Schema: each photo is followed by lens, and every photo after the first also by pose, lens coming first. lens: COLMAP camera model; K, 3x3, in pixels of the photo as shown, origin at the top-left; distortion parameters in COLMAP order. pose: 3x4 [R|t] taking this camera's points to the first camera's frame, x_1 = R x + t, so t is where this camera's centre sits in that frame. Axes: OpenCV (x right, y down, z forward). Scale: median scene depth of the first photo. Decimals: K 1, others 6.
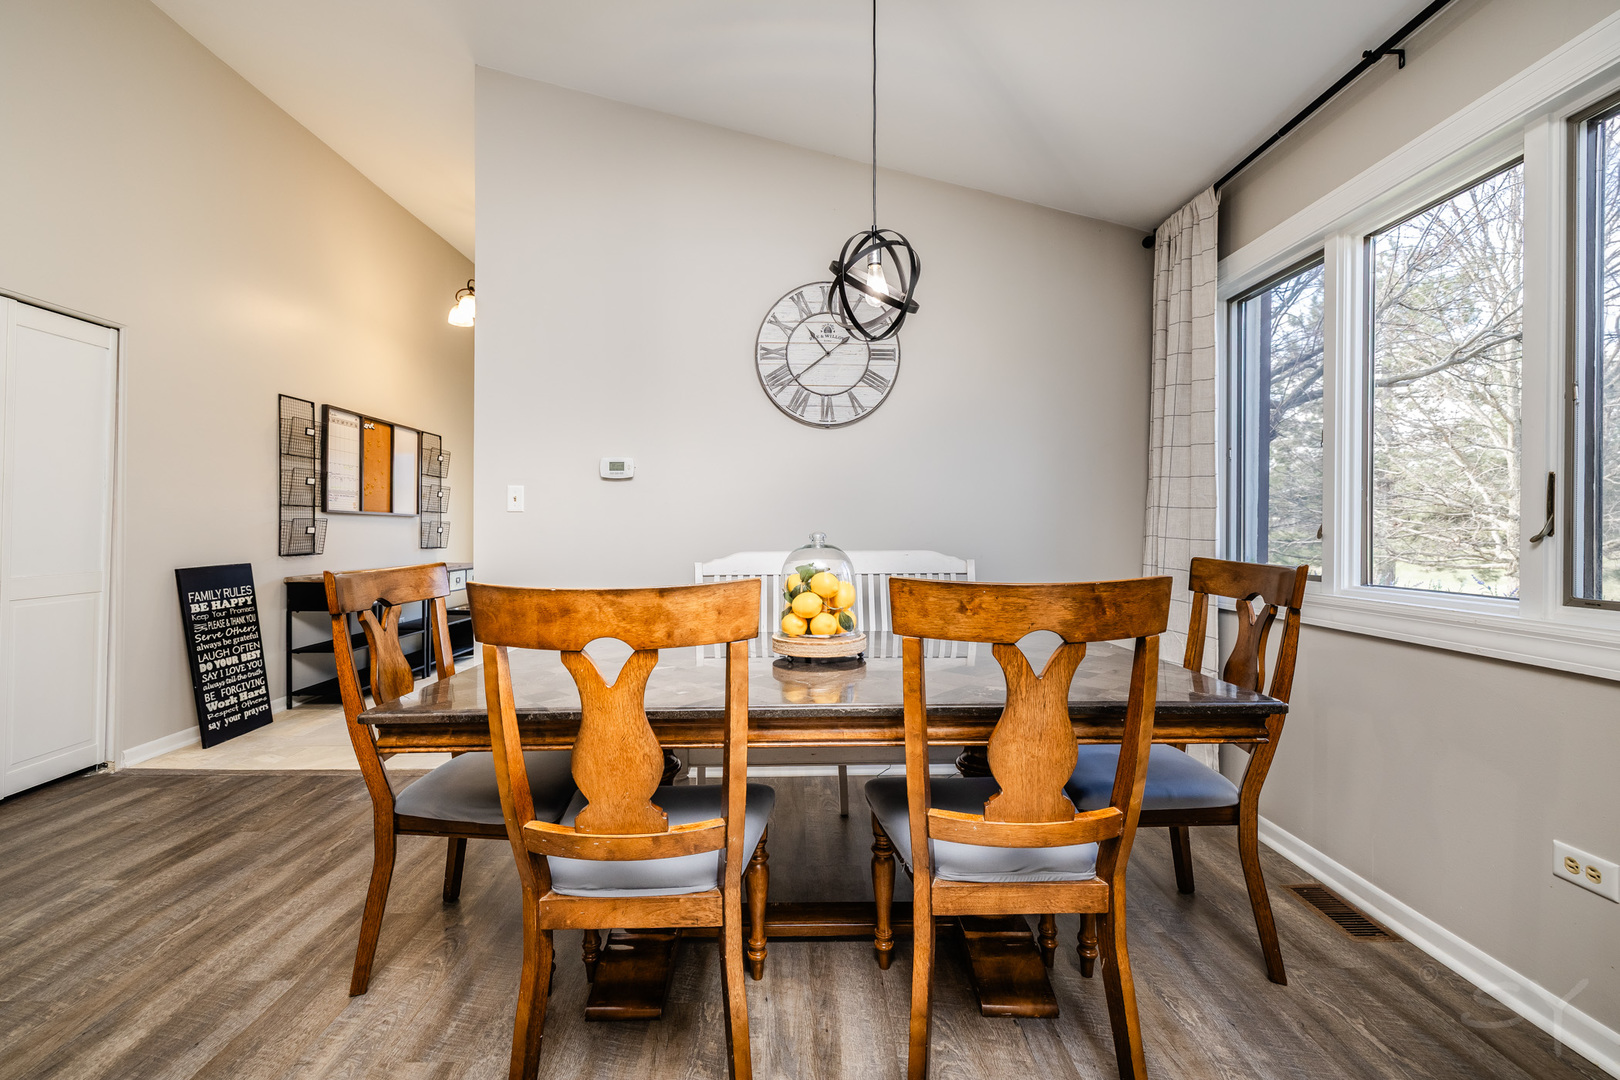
lens RADIAL K [[678.2, 0, 809.9], [0, 678.2, 529.7], [0, 0, 1]] dist [-0.002944, 0.001290]
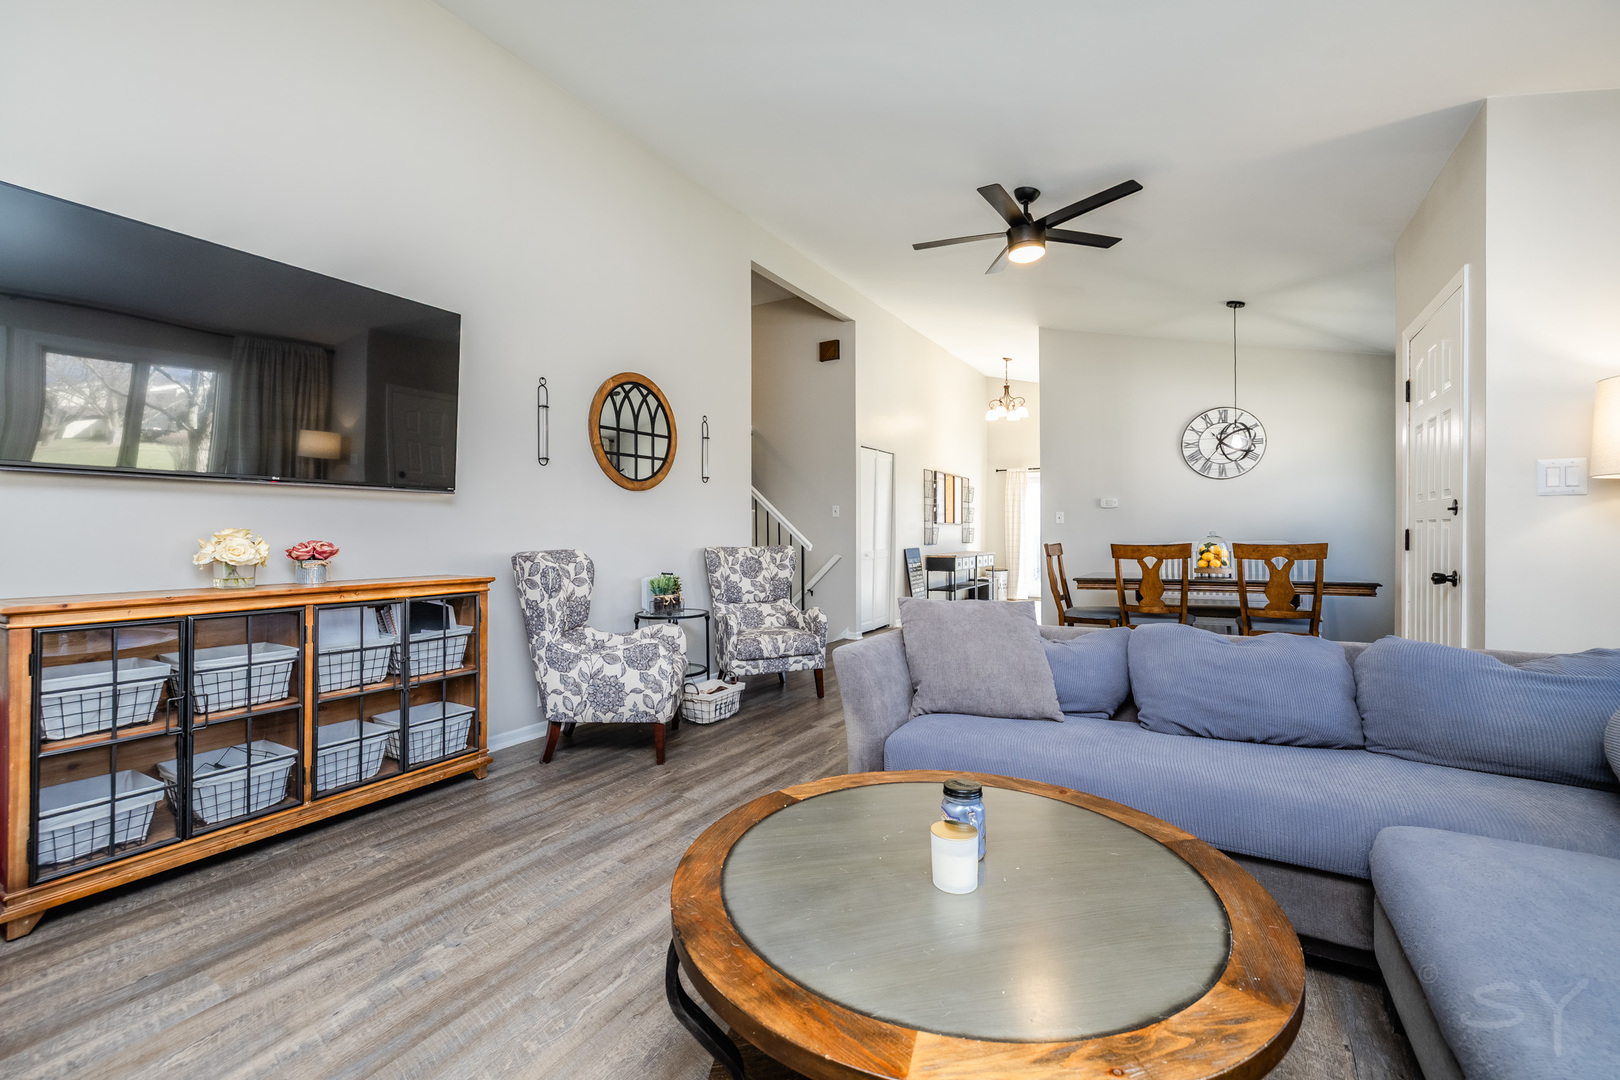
lens RADIAL K [[678.2, 0, 806.2], [0, 678.2, 530.3], [0, 0, 1]] dist [-0.002944, 0.001290]
pose [[0.848566, -0.004772, -0.529067, 0.070706], [0.001818, 0.999980, -0.006104, 0.012962], [0.529086, 0.004217, 0.848558, -2.352658]]
